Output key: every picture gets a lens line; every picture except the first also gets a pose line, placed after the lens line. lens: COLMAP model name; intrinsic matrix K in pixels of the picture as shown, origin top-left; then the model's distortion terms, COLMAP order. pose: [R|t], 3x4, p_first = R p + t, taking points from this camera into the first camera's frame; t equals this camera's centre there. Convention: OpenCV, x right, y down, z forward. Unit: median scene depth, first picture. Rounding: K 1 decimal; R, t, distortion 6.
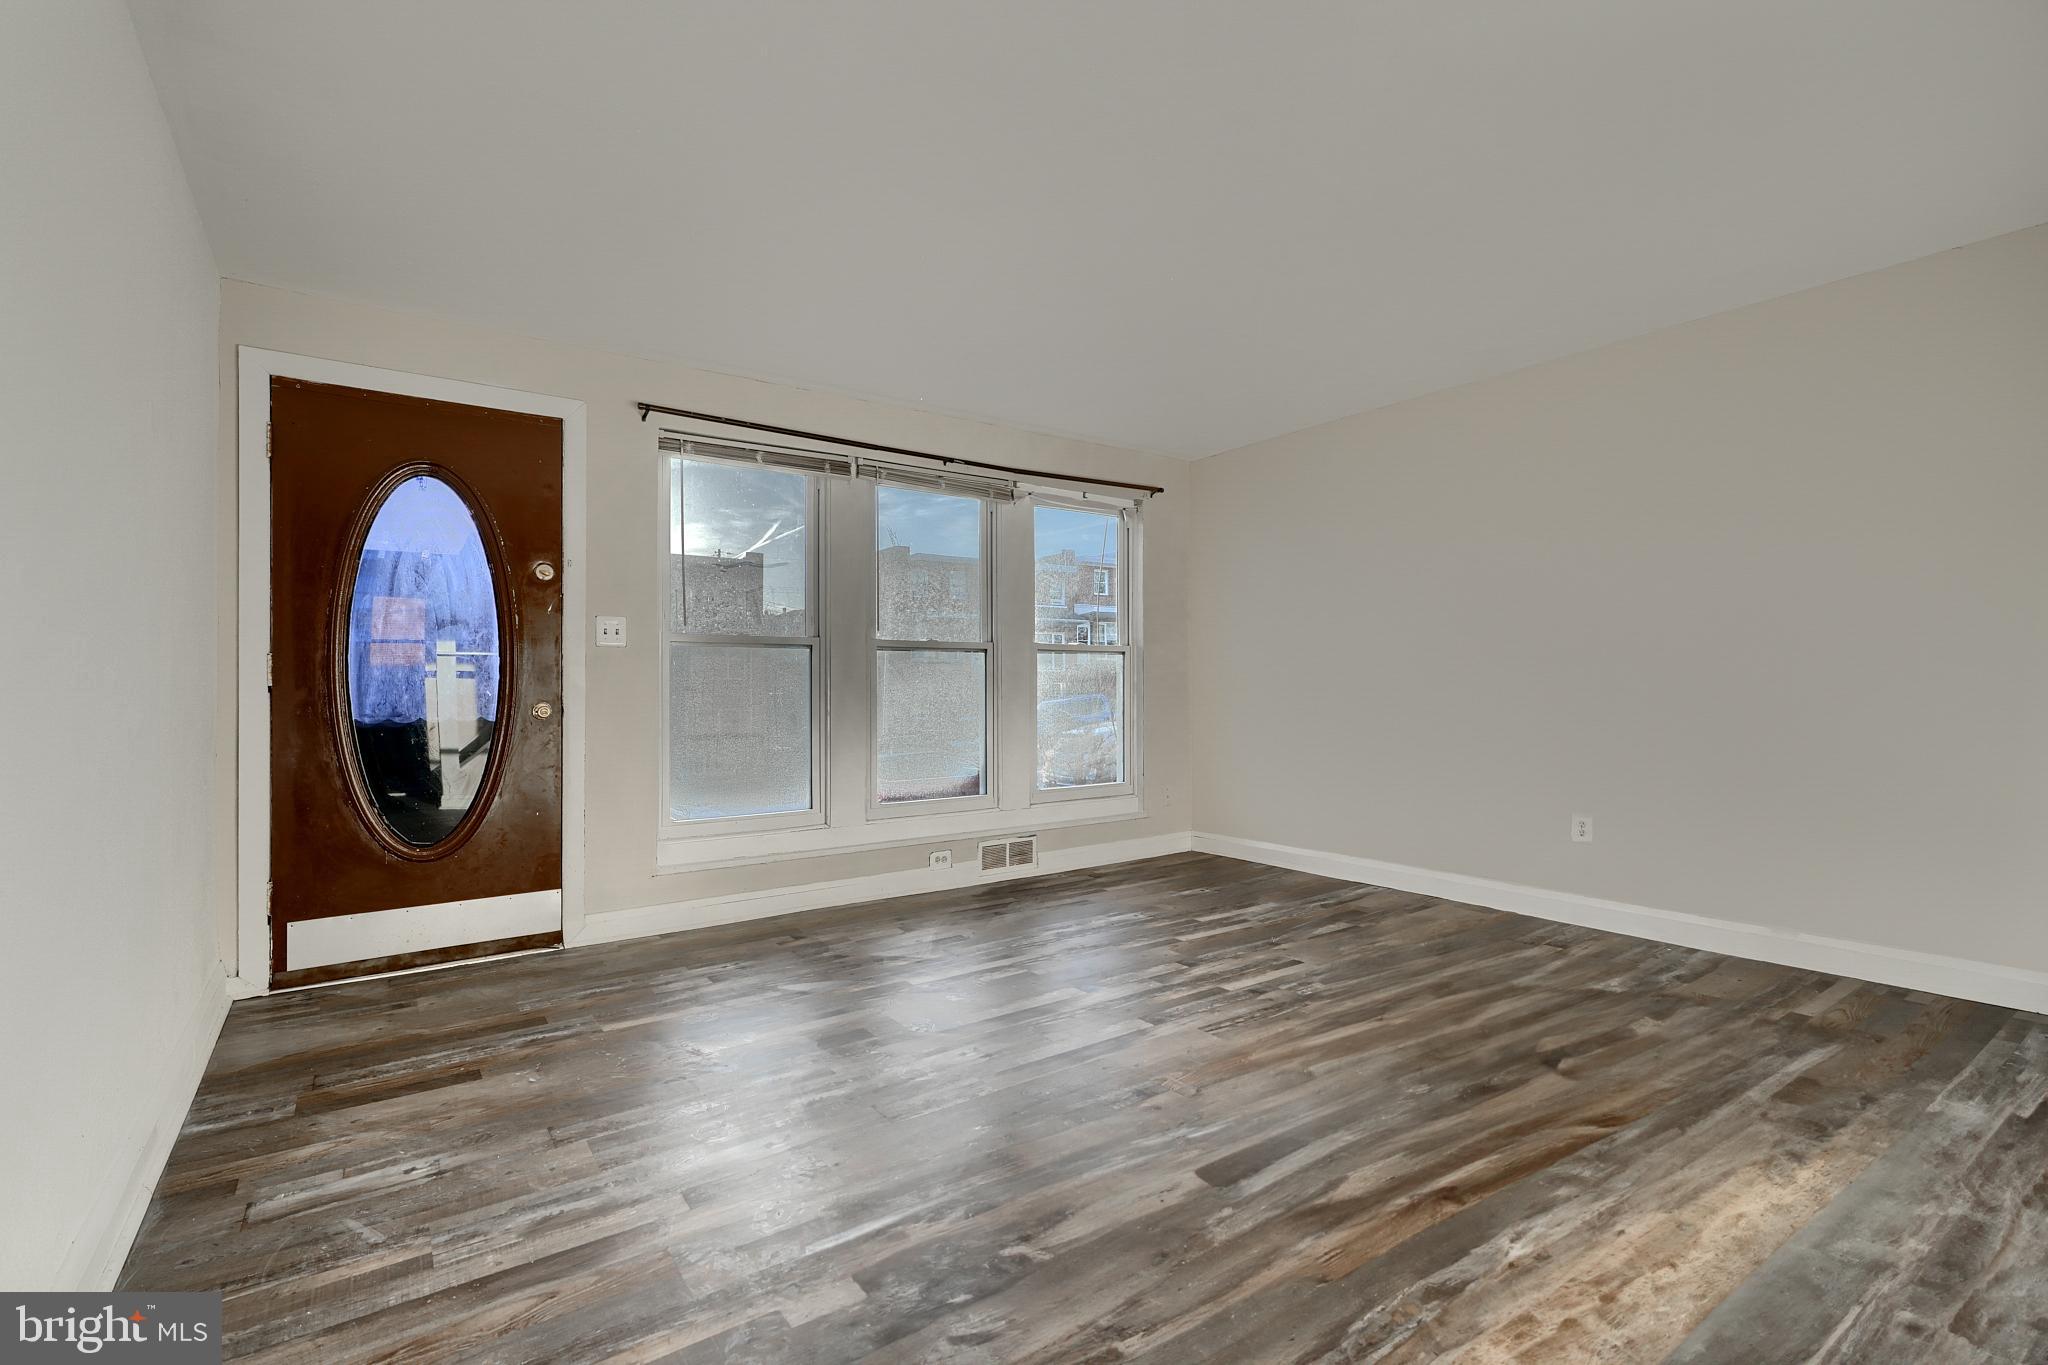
lens RADIAL K [[932.3, 0, 1024.0], [0, 932.3, 682.5], [0, 0, 1]] dist [0.002784, -0.000305]
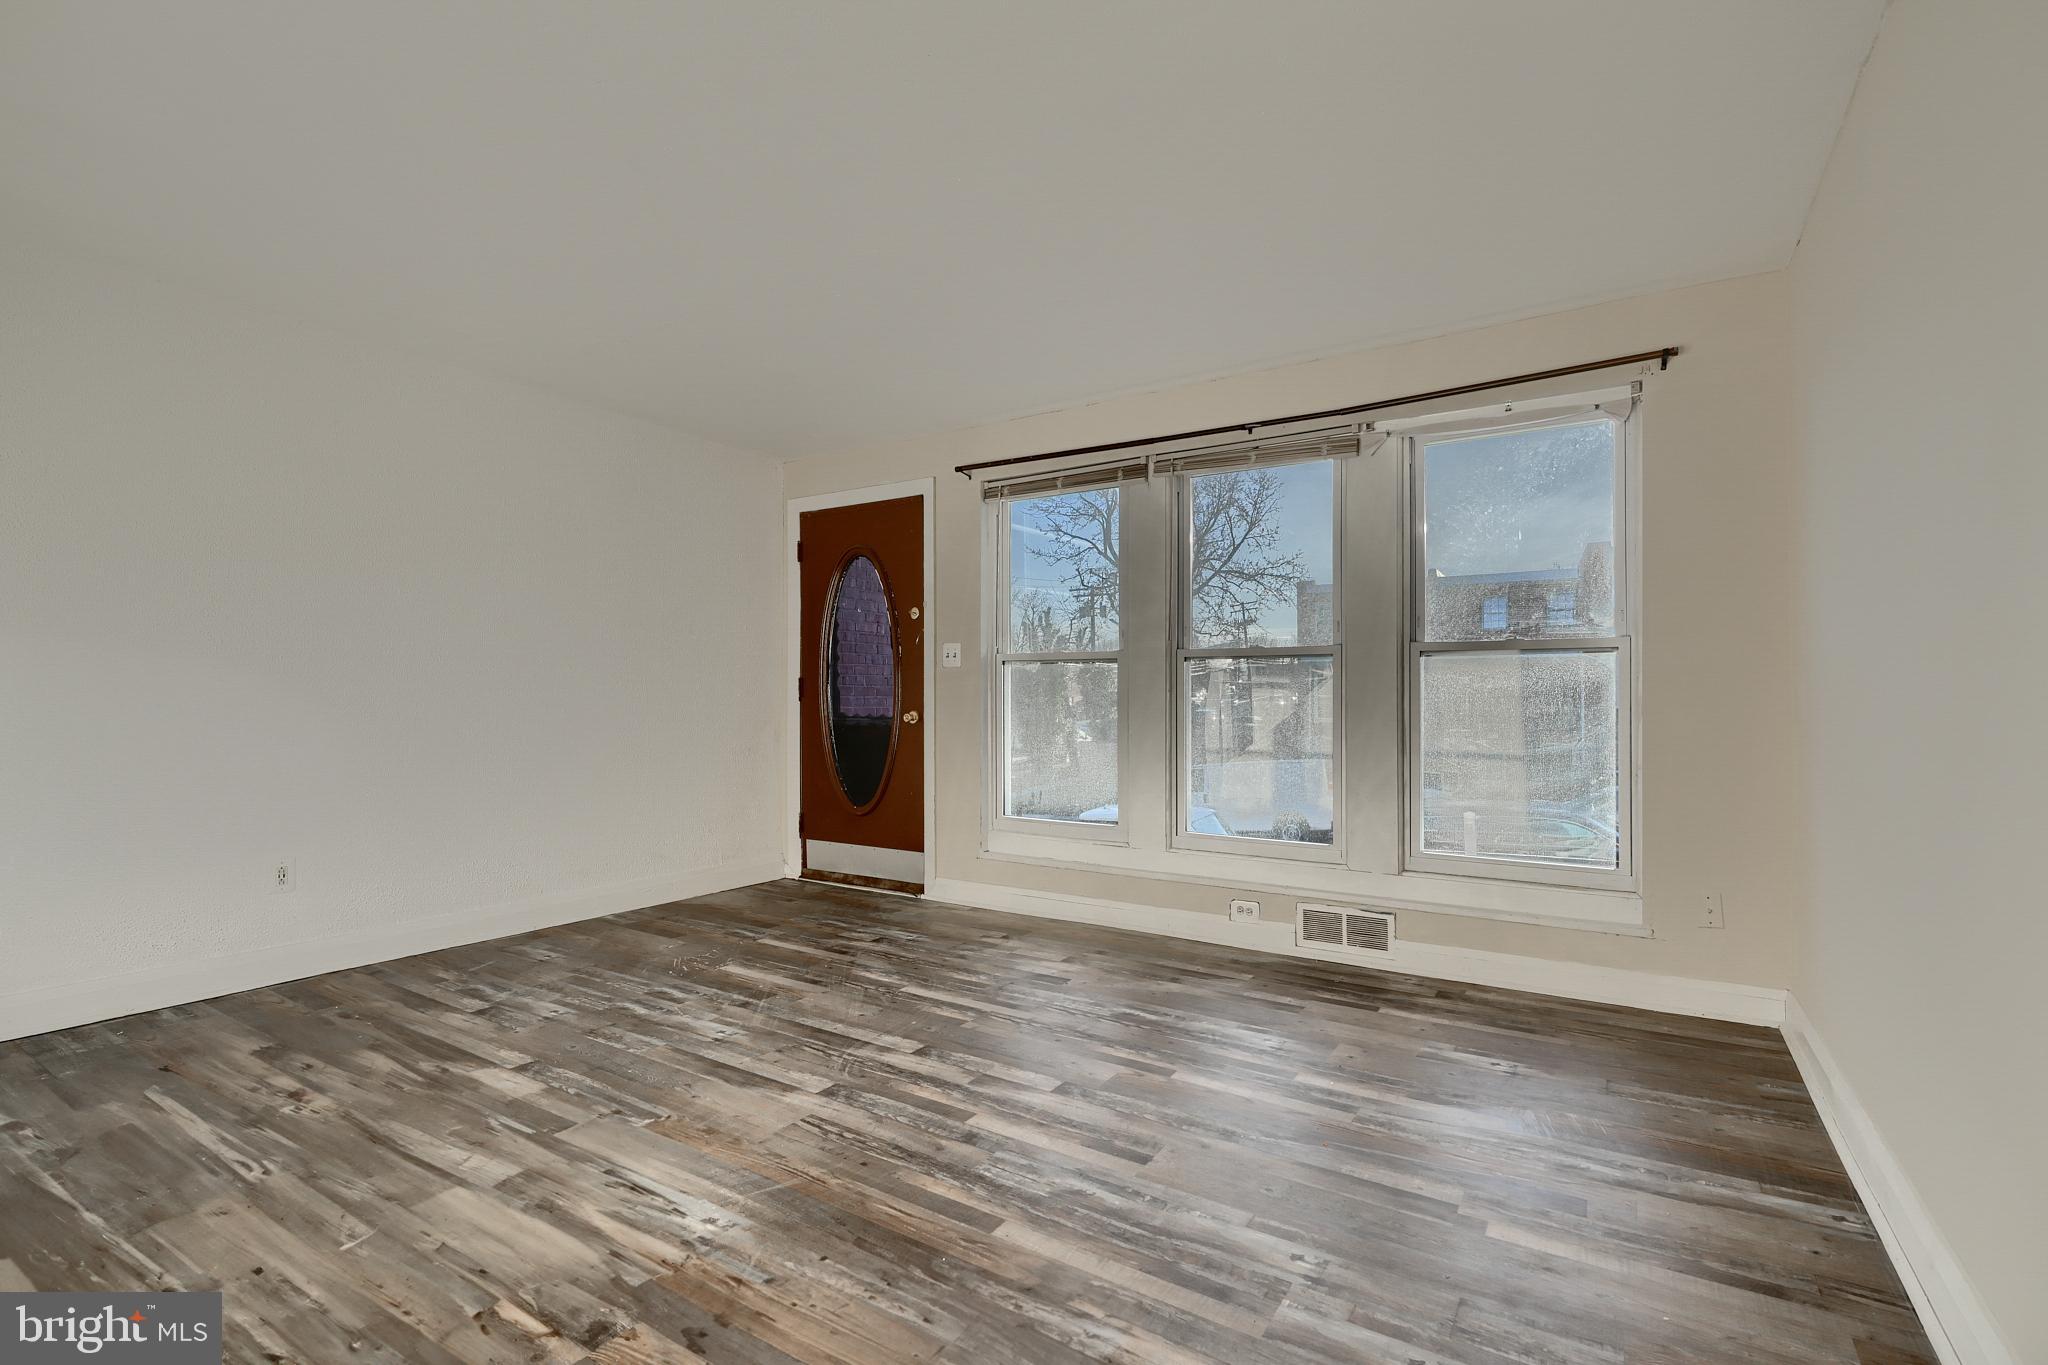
lens RADIAL K [[932.3, 0, 1024.0], [0, 932.3, 682.5], [0, 0, 1]] dist [0.002784, -0.000305]
pose [[0.361804, -0.007488, -0.932224, 0.731776], [-0.001929, 0.999960, -0.008781, -0.006227], [0.932252, 0.004975, 0.361775, 0.616873]]
